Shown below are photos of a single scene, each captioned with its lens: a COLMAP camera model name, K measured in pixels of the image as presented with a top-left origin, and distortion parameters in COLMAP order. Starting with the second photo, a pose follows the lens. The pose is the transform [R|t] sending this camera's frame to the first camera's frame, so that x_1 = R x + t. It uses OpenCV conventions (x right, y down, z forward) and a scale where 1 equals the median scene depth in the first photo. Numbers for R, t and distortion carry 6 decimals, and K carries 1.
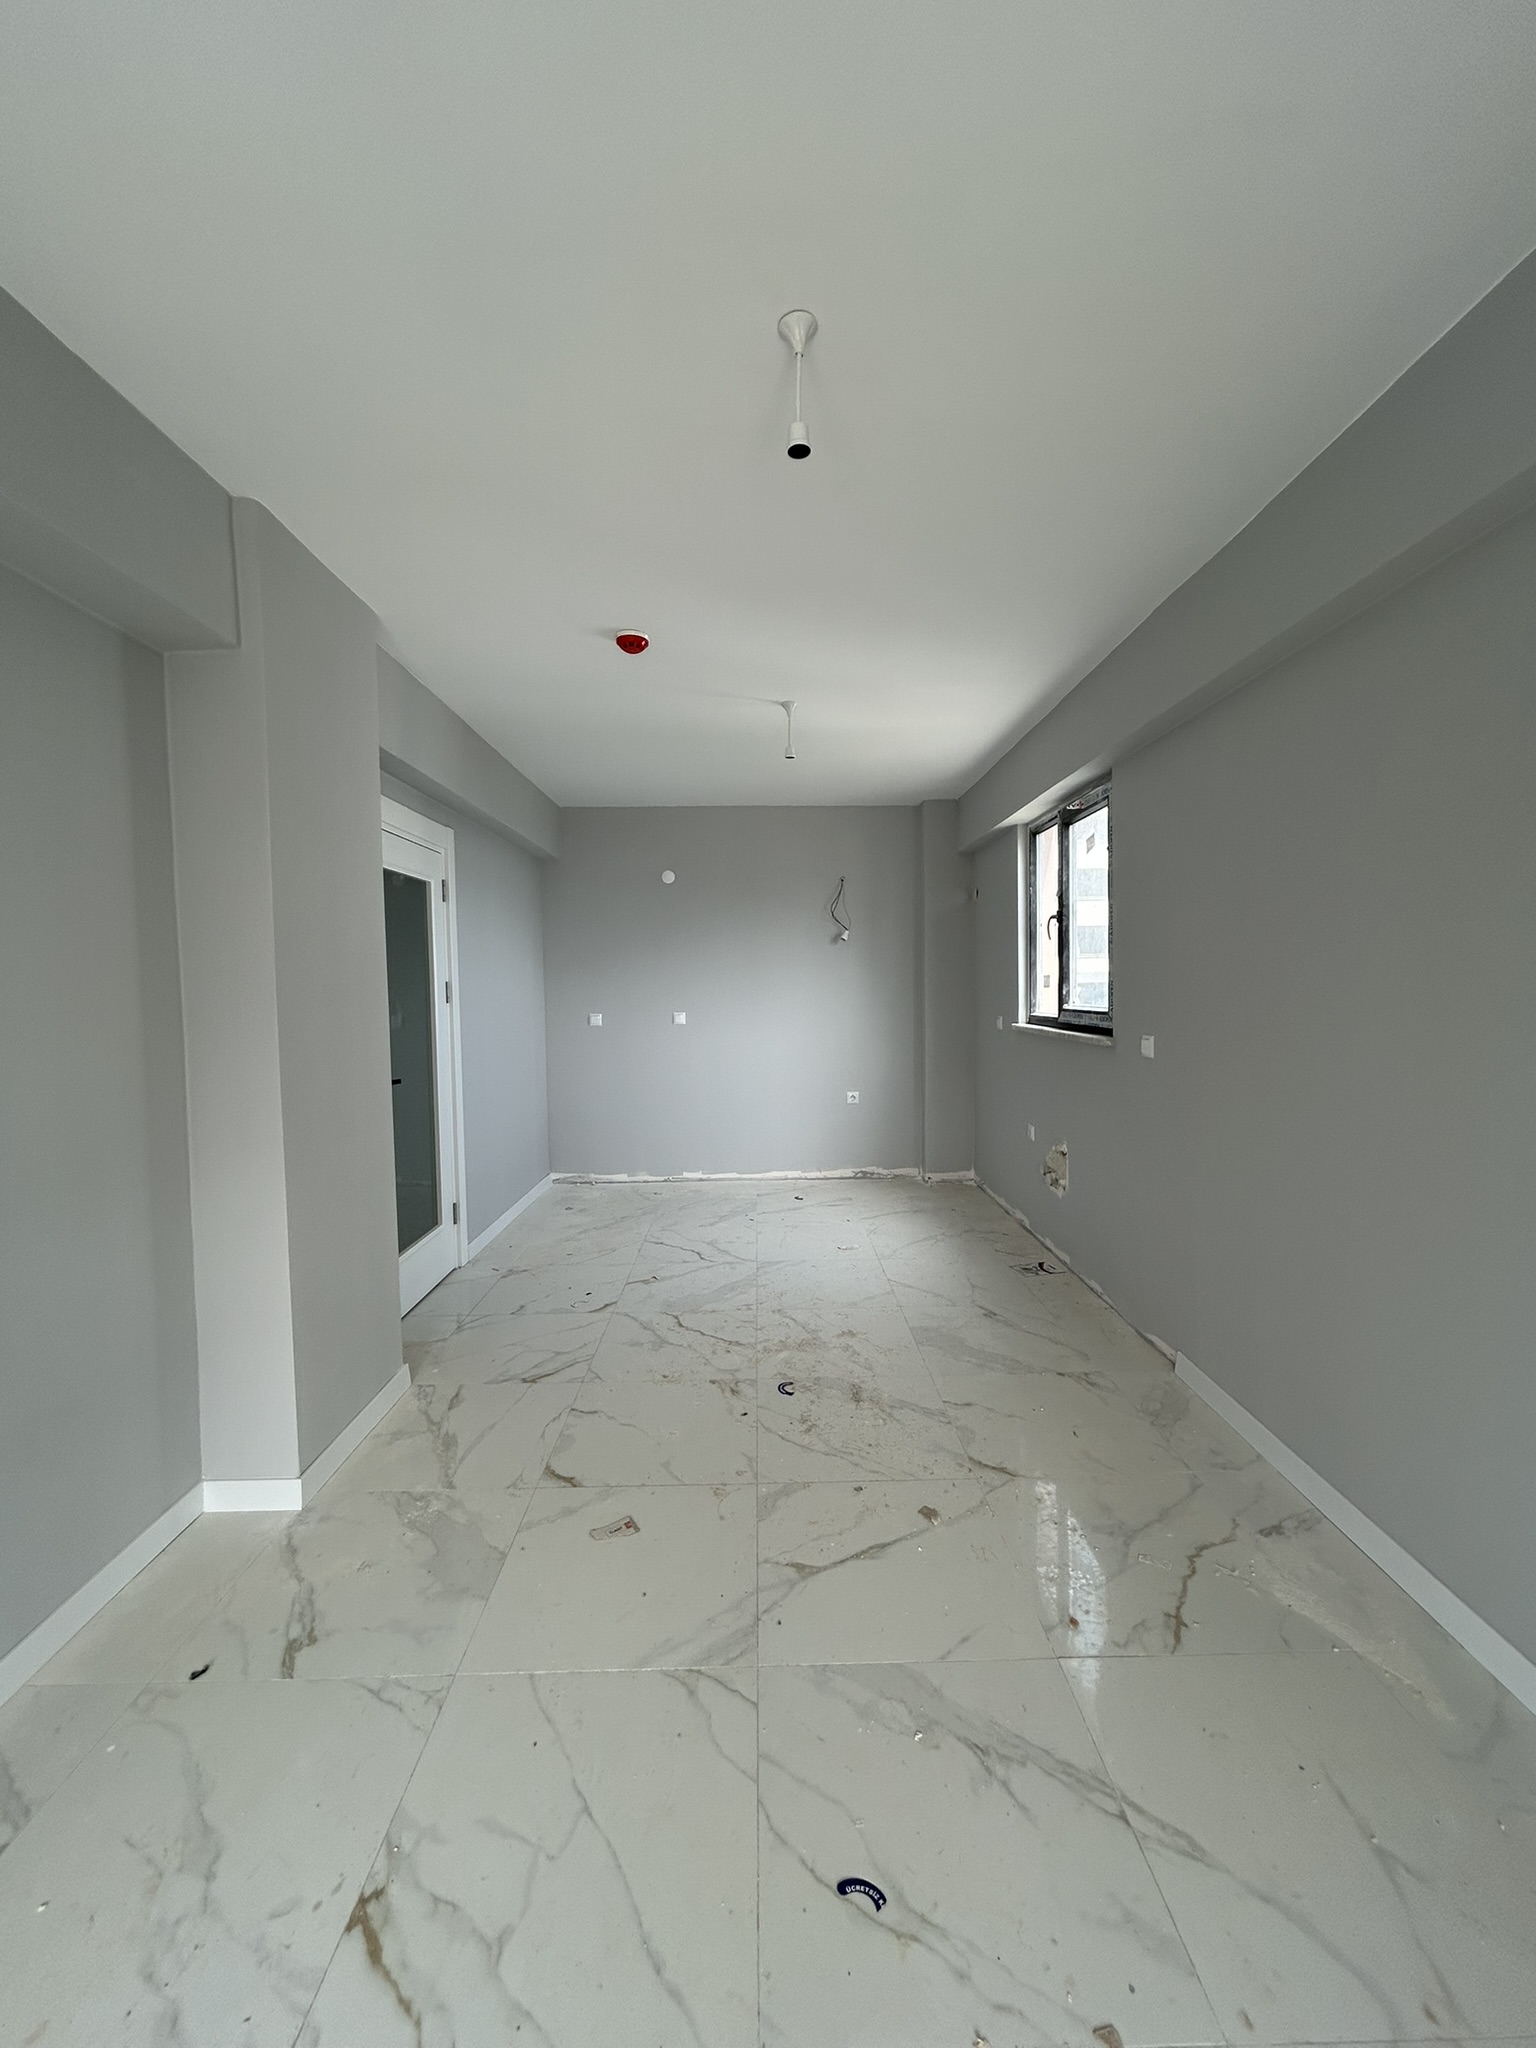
lens RADIAL K [[820.3, 0, 771.4], [0, 820.3, 1024.2], [0, 0, 1]] dist [0.001959, -0.000457]
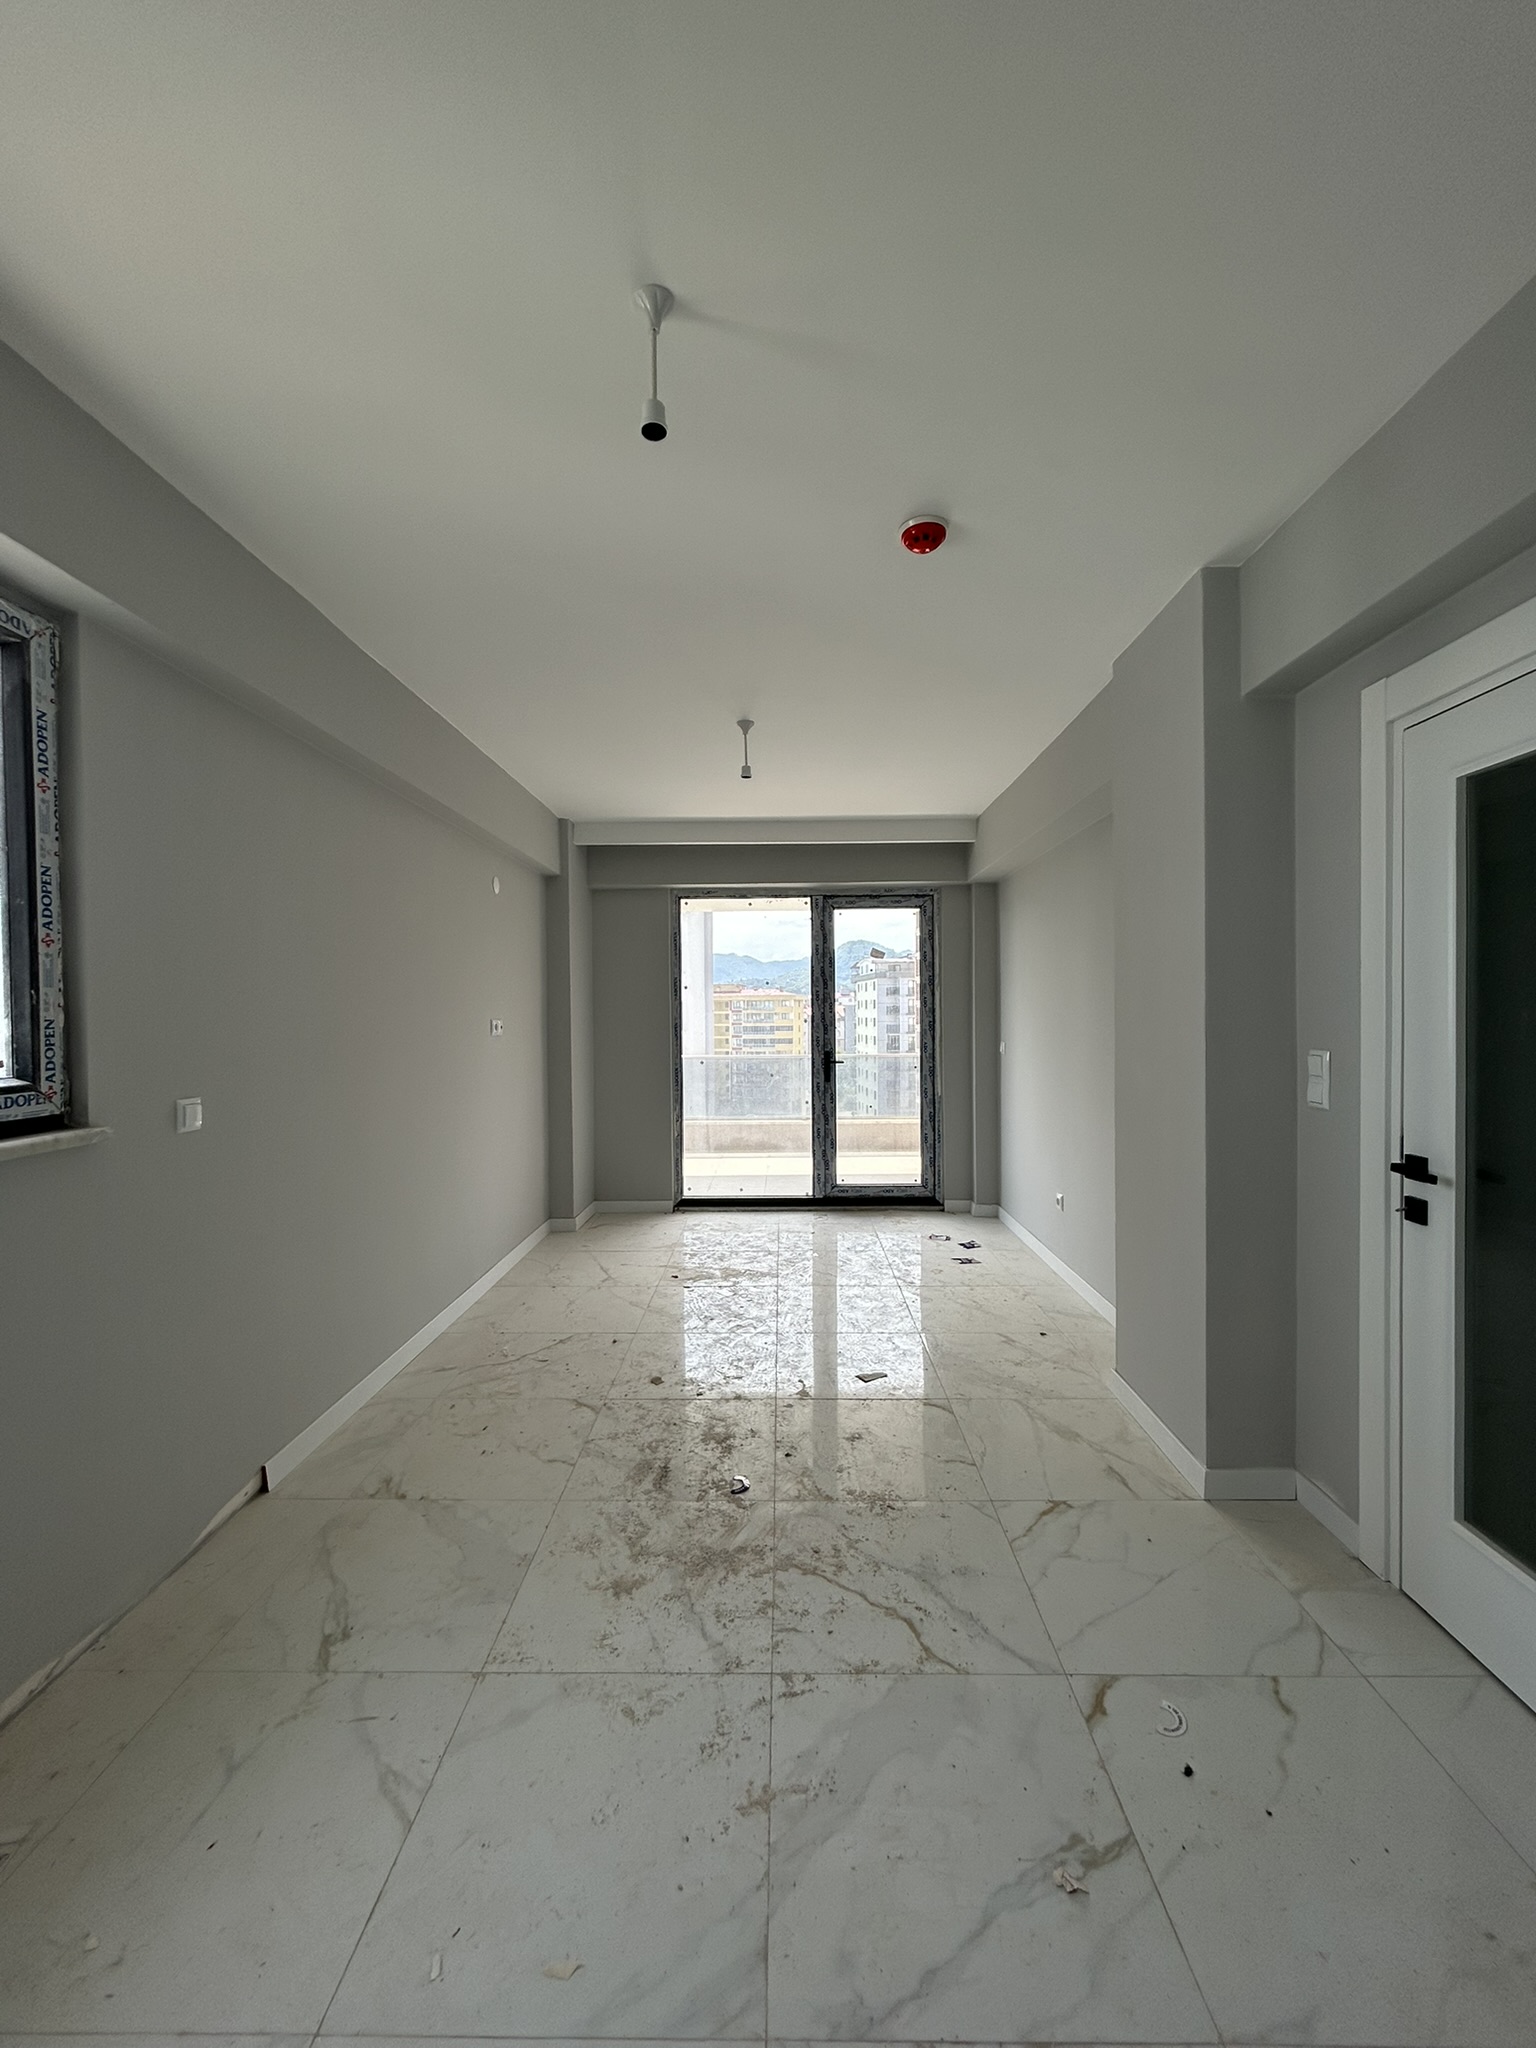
lens RADIAL K [[820.3, 0, 773.7], [0, 820.3, 1025.4], [0, 0, 1]] dist [0.001959, -0.000457]
pose [[-0.999304, 0.019860, 0.031569, -0.045702], [0.021736, 0.997946, 0.060258, -0.073627], [-0.030307, 0.060902, -0.997684, 1.586857]]
